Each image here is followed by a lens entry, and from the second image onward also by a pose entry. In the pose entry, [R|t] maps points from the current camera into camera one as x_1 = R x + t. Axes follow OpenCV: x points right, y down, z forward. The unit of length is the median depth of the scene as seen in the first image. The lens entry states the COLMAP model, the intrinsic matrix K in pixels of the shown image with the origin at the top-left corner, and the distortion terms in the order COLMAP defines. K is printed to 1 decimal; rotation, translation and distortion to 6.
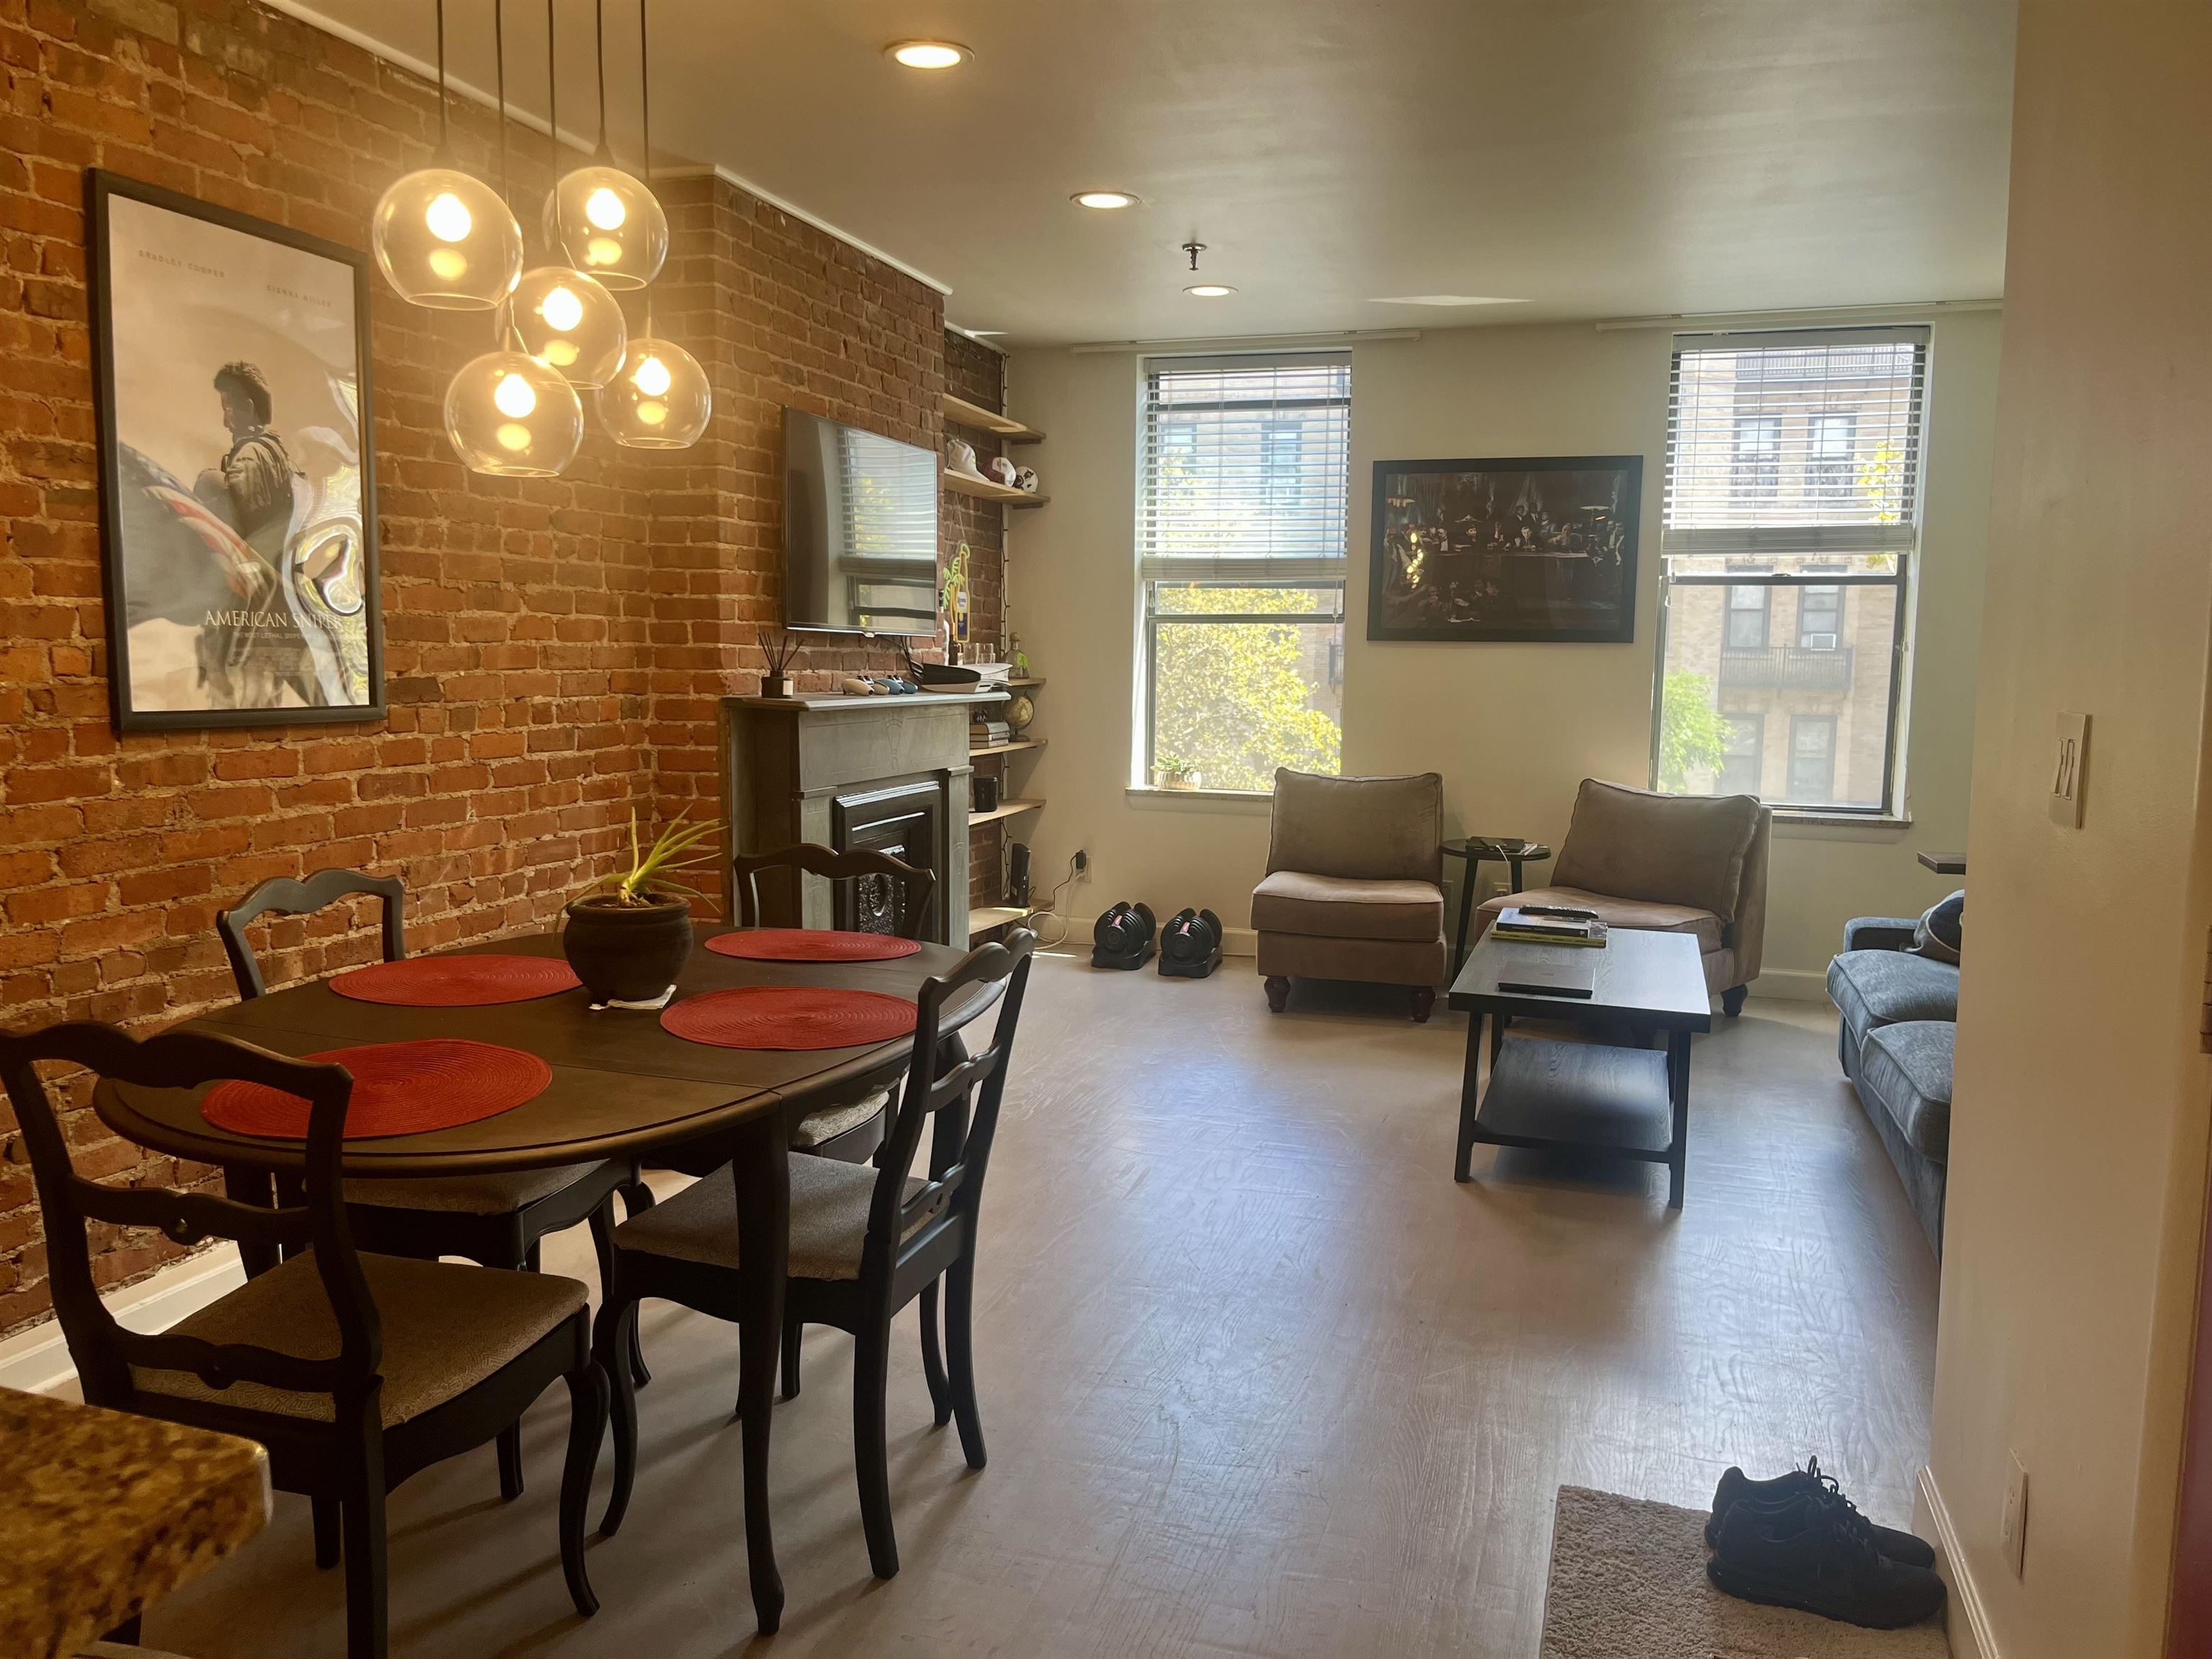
lens RADIAL K [[1660.1, 0, 1106.0], [0, 1660.1, 829.5], [0, 0, 1]] dist [0.046572, -0.072897]
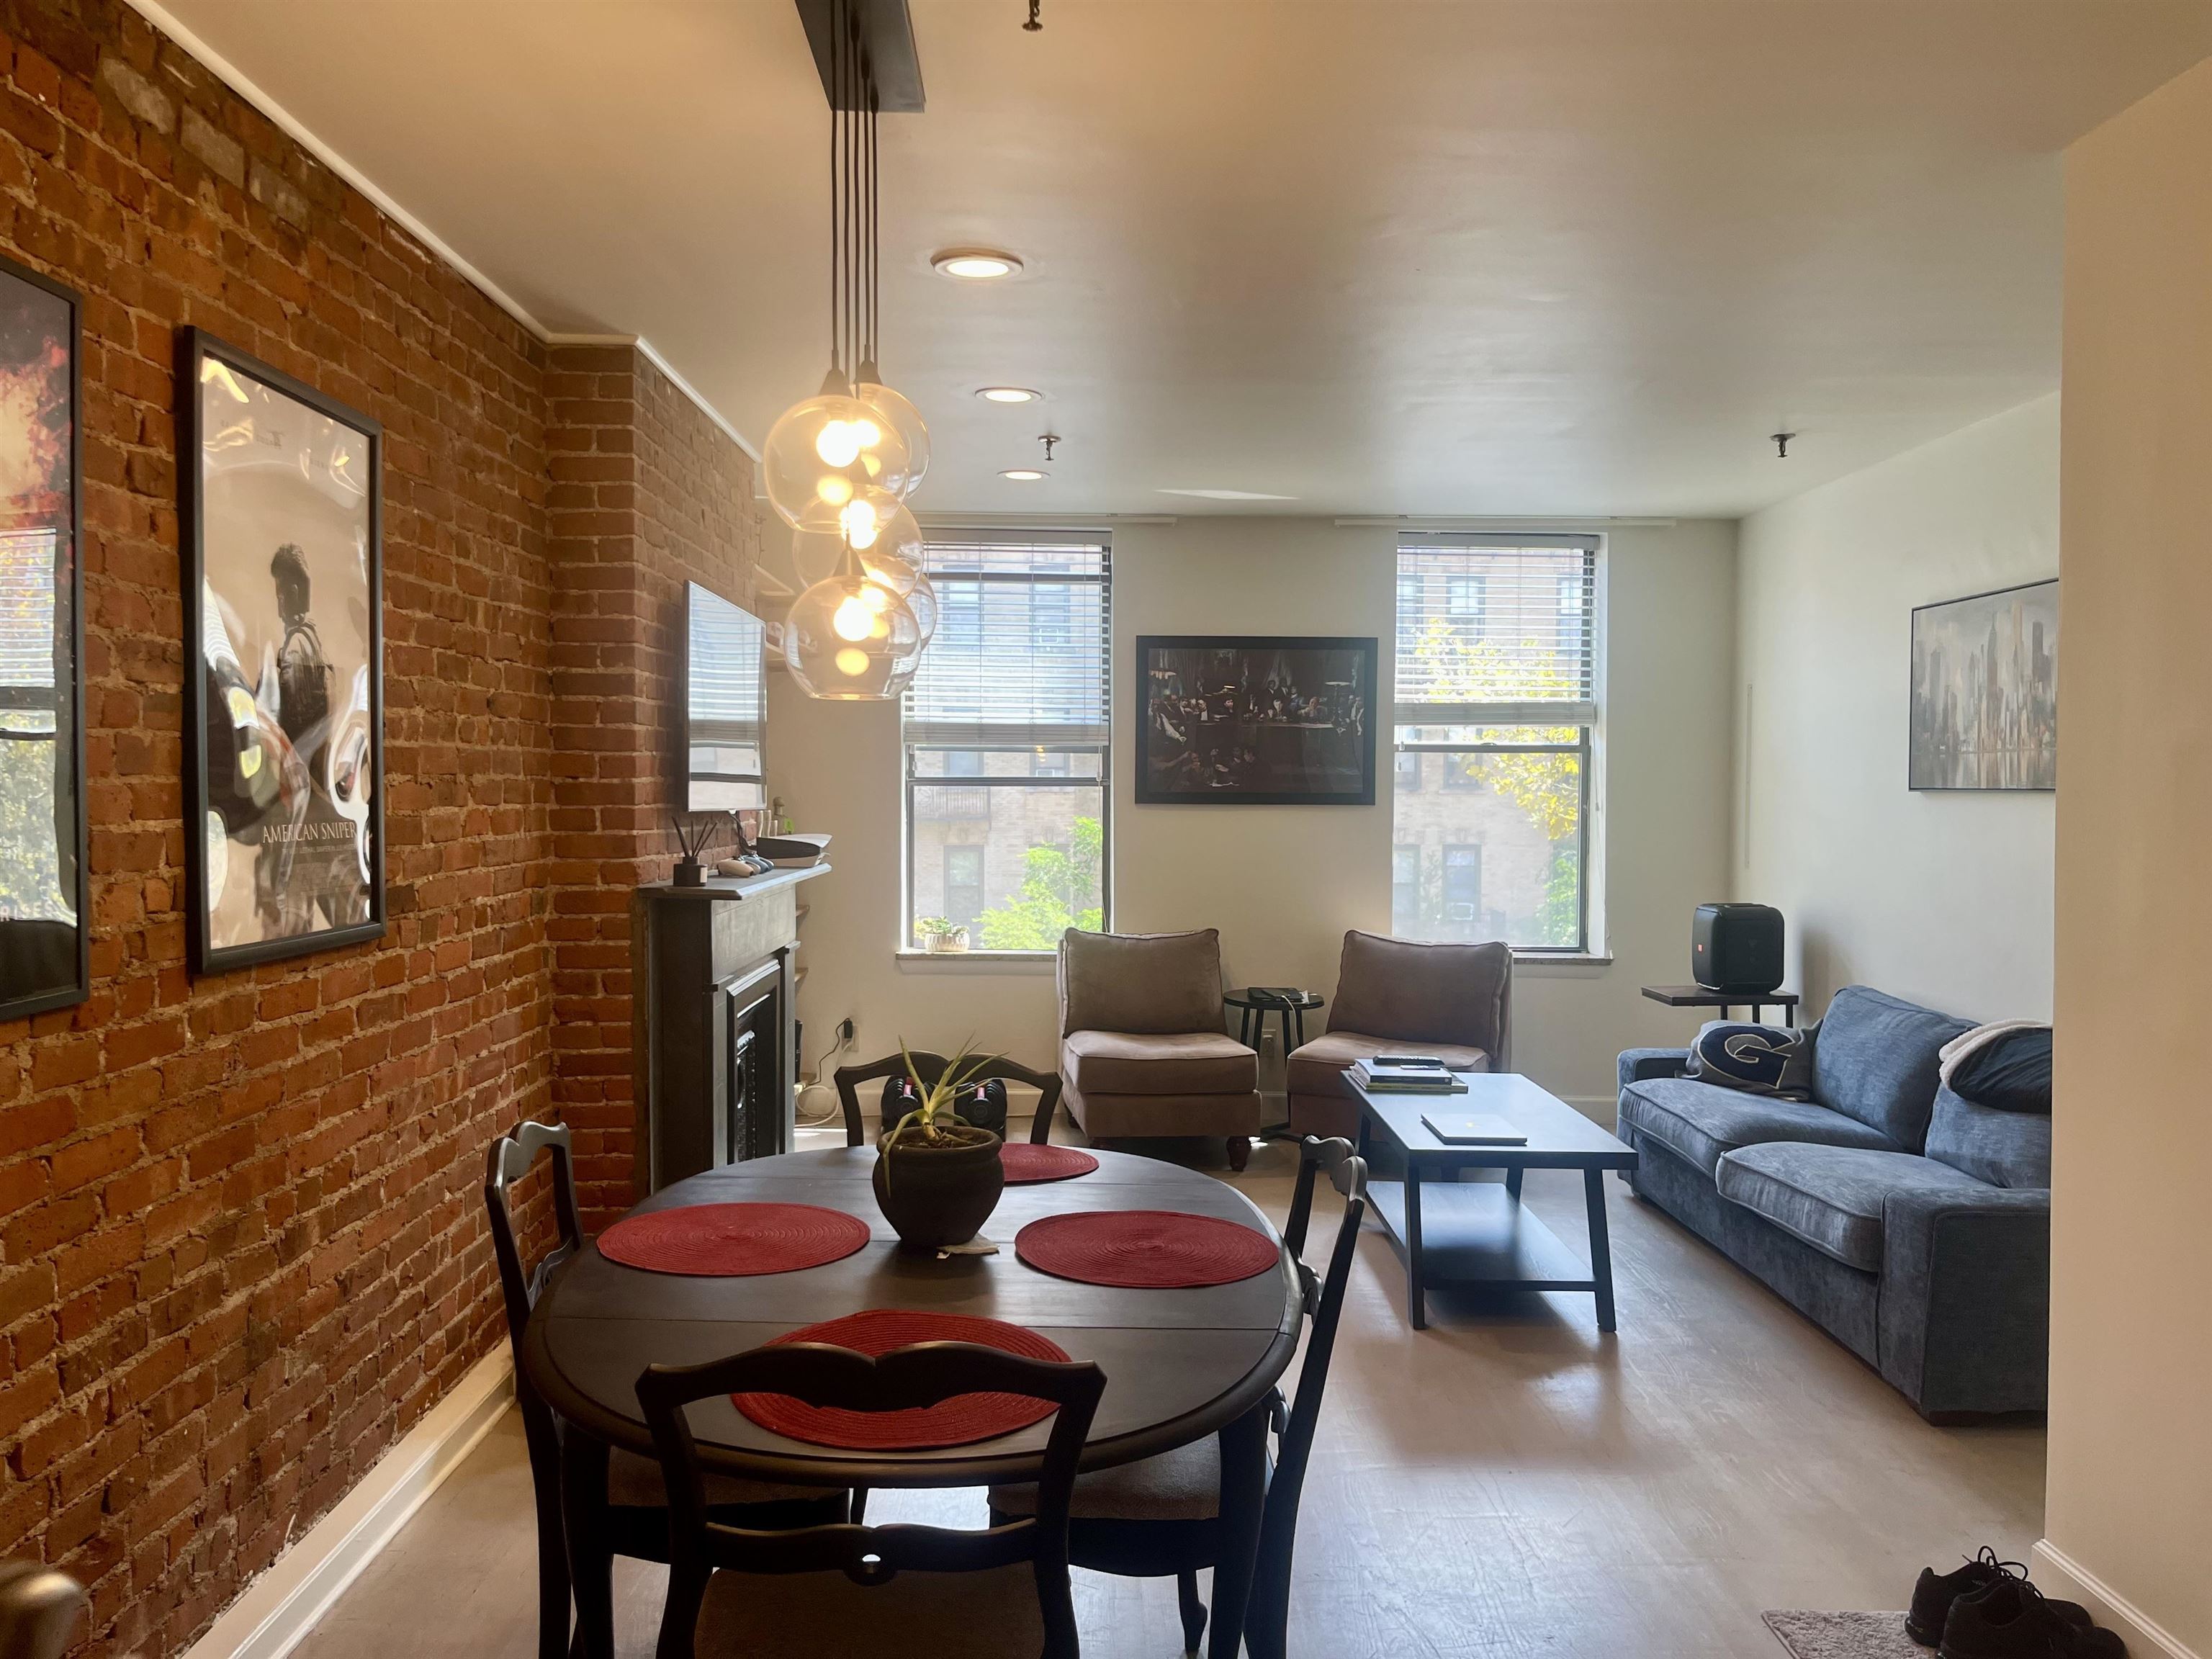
lens RADIAL K [[1660.1, 0, 1106.0], [0, 1660.1, 829.5], [0, 0, 1]] dist [0.046572, -0.072897]
pose [[0.945286, -0.016028, 0.325849, -0.320955], [0.040989, 0.996713, -0.069881, -0.040273], [-0.323658, 0.079414, 0.942836, 0.034548]]
